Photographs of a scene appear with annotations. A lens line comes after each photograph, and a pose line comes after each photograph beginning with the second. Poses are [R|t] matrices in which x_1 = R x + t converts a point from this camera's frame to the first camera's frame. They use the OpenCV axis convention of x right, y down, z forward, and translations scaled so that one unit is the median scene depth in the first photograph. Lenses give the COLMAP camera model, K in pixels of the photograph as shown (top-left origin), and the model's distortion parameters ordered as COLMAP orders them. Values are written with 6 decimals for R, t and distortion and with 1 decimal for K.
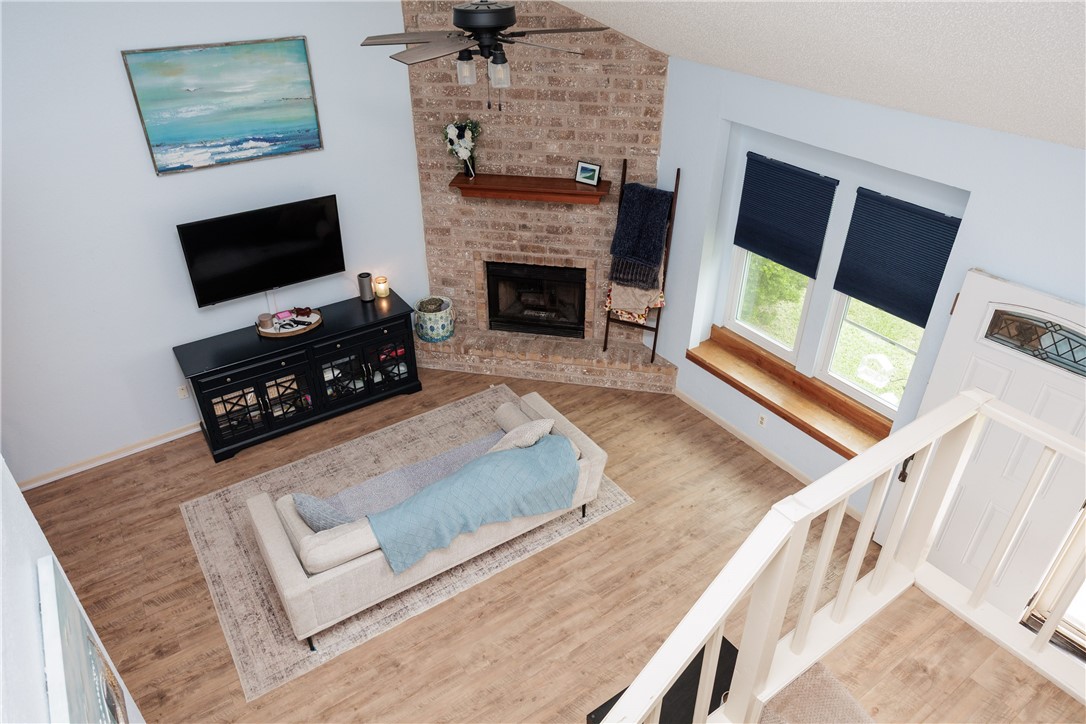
lens RADIAL K [[725.5, 0, 549.5], [0, 725.5, 359.2], [0, 0, 1]] dist [0.015998, 0.010260]
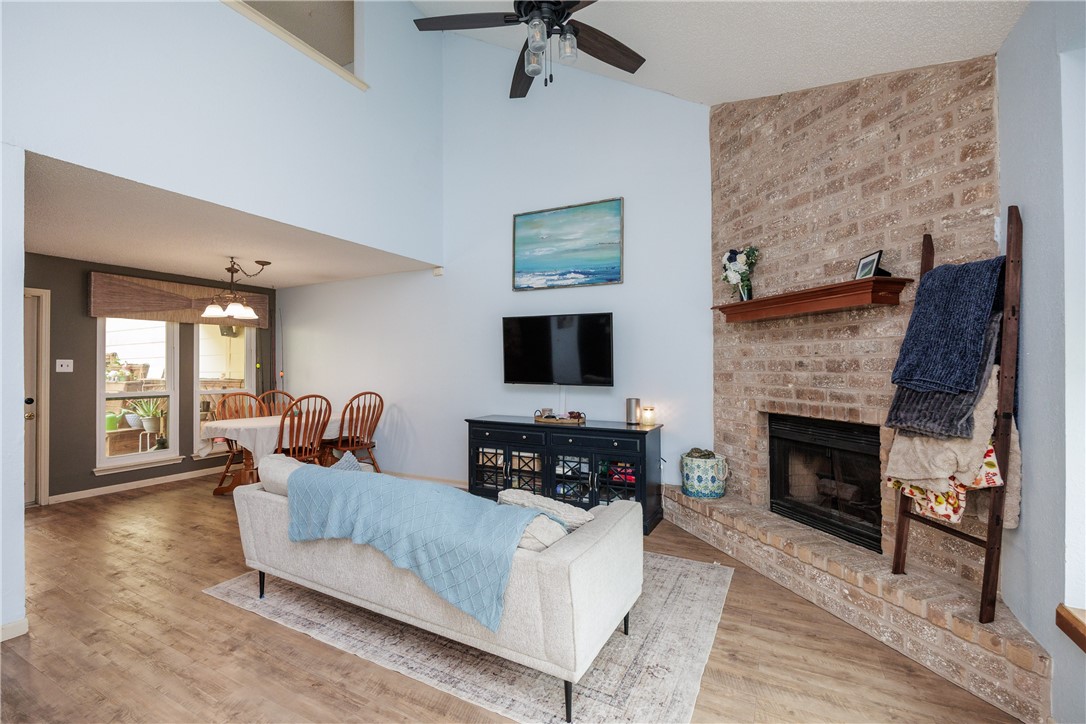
lens RADIAL K [[479.2, 0, 538.0], [0, 479.2, 361.7], [0, 0, 1]] dist [-0.009708, 0.001314]
pose [[0.455002, -0.013420, -0.890389, 0.315832], [-0.478024, 0.839927, -0.256936, 0.087382], [0.751310, 0.542534, 0.375753, 0.641665]]
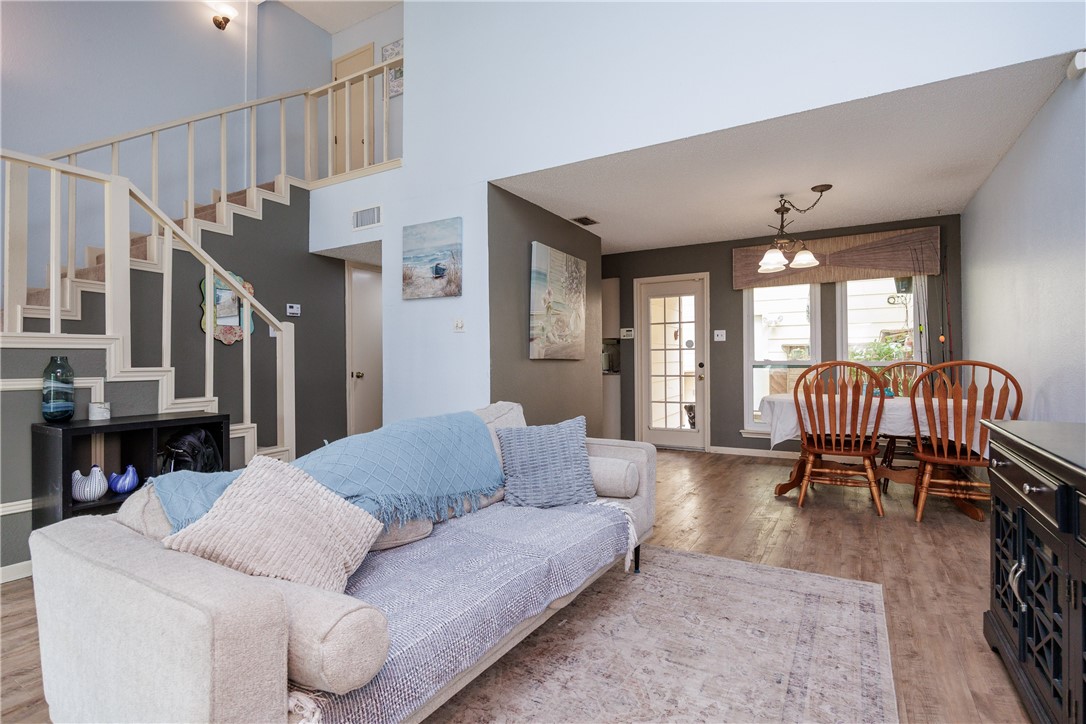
lens RADIAL K [[516.9, 0, 547.6], [0, 516.9, 354.0], [0, 0, 1]] dist [-0.015201, 0.002827]
pose [[-0.908648, -0.002669, -0.417554, -0.050183], [-0.220671, 0.852000, 0.474763, -0.110786], [0.354489, 0.523534, -0.774758, 1.039418]]
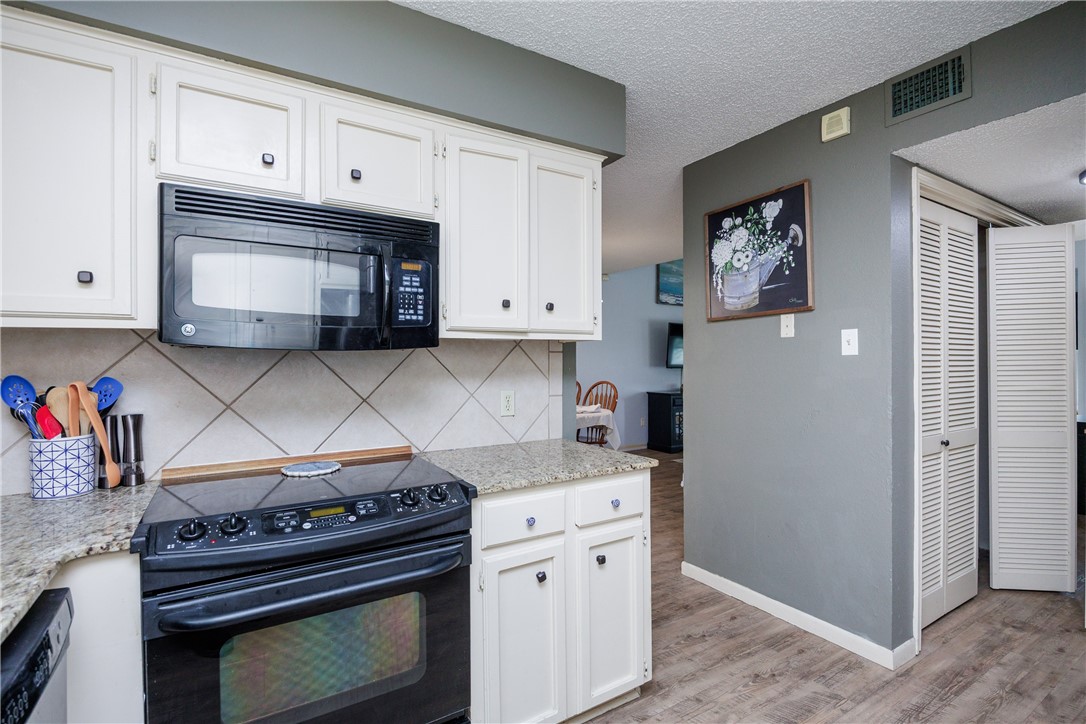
lens RADIAL K [[516.9, 0, 546.5], [0, 516.9, 355.6], [0, 0, 1]] dist [-0.015201, 0.002827]
pose [[0.998068, -0.006893, -0.061747, -0.665085], [-0.028234, 0.834971, -0.549569, 0.622695], [0.055345, 0.550251, 0.833163, -0.174481]]
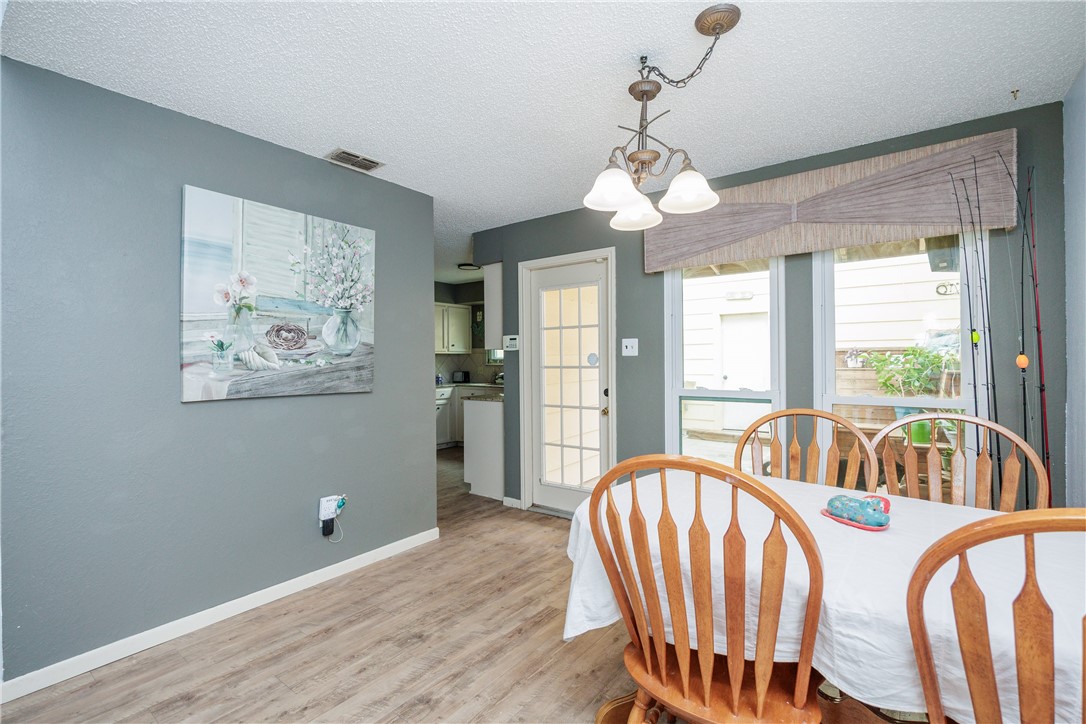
lens RADIAL K [[479.2, 0, 555.1], [0, 479.2, 355.7], [0, 0, 1]] dist [-0.009708, 0.001314]
pose [[-0.949577, 0.005533, -0.313485, -0.519740], [-0.162028, 0.847324, 0.505756, -0.008426], [0.268421, 0.531048, -0.803703, 0.806440]]
